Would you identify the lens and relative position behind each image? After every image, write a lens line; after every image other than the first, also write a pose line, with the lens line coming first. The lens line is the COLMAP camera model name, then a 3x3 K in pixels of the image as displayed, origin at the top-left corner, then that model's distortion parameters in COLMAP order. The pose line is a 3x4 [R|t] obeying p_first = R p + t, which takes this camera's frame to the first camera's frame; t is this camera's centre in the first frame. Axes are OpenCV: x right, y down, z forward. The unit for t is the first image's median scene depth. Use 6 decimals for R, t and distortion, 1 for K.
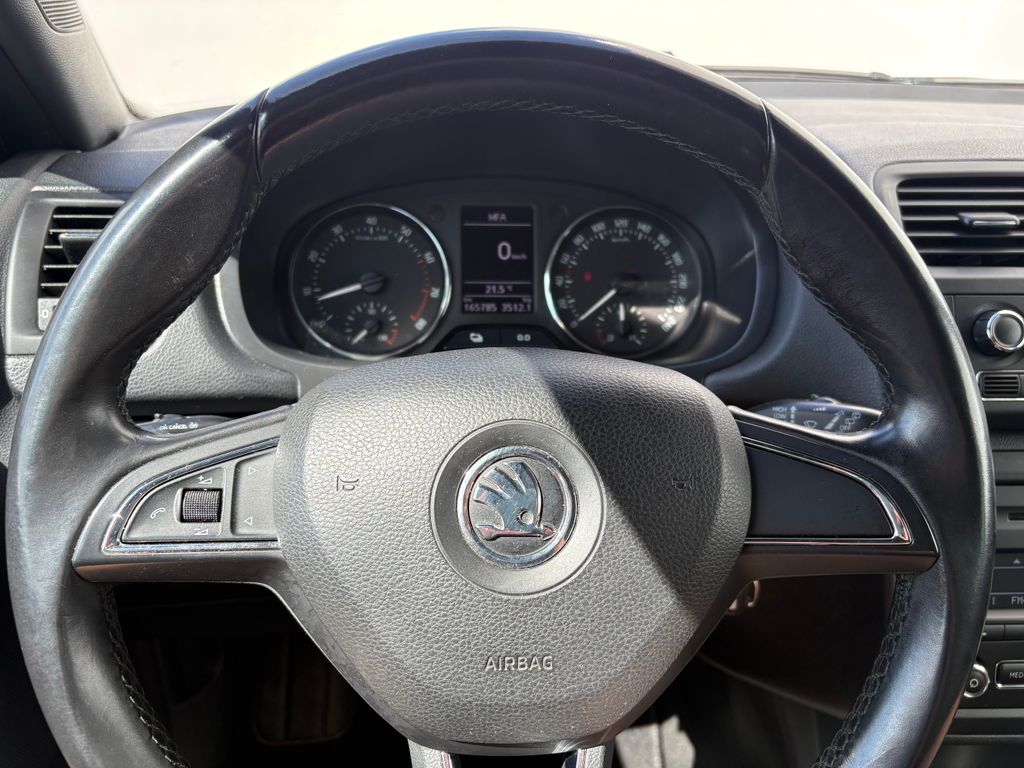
lens RADIAL K [[757.7, 0, 518.7], [0, 757.7, 389.3], [0, 0, 1]] dist [-0.000552, -0.019920]
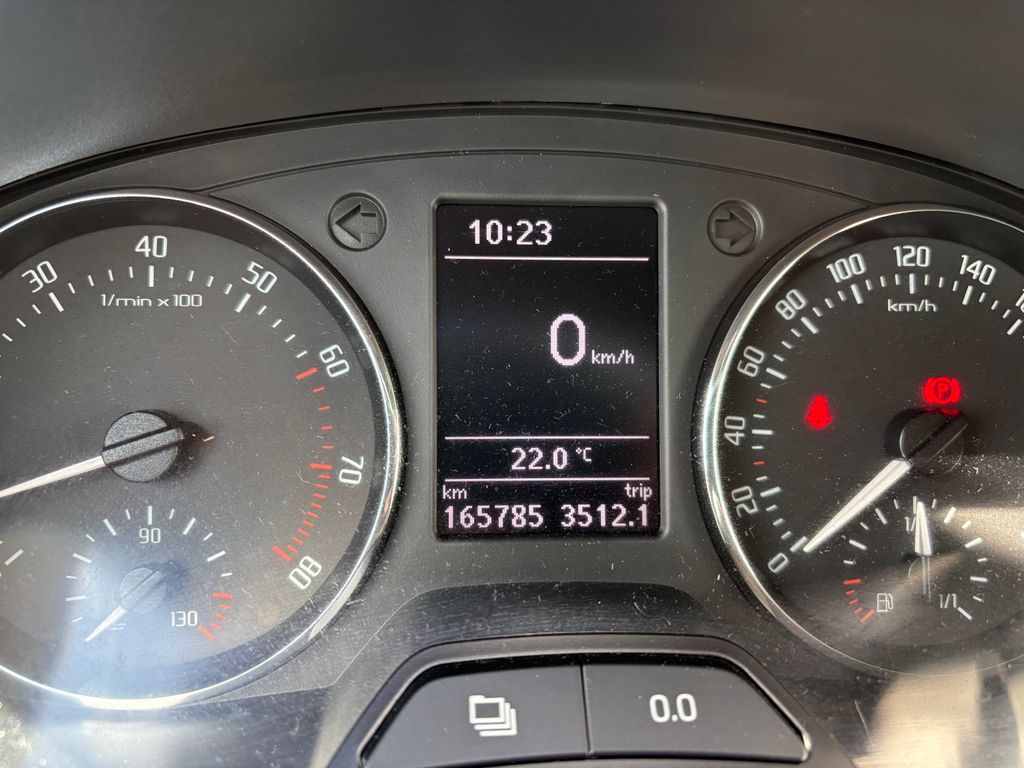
lens RADIAL K [[757.7, 0, 505.4], [0, 757.7, 379.5], [0, 0, 1]] dist [-0.000552, -0.019920]
pose [[0.999925, 0.003544, 0.011751, -0.049624], [-0.003346, 0.999853, -0.016814, -0.160121], [-0.011809, 0.016773, 0.999790, 0.675641]]
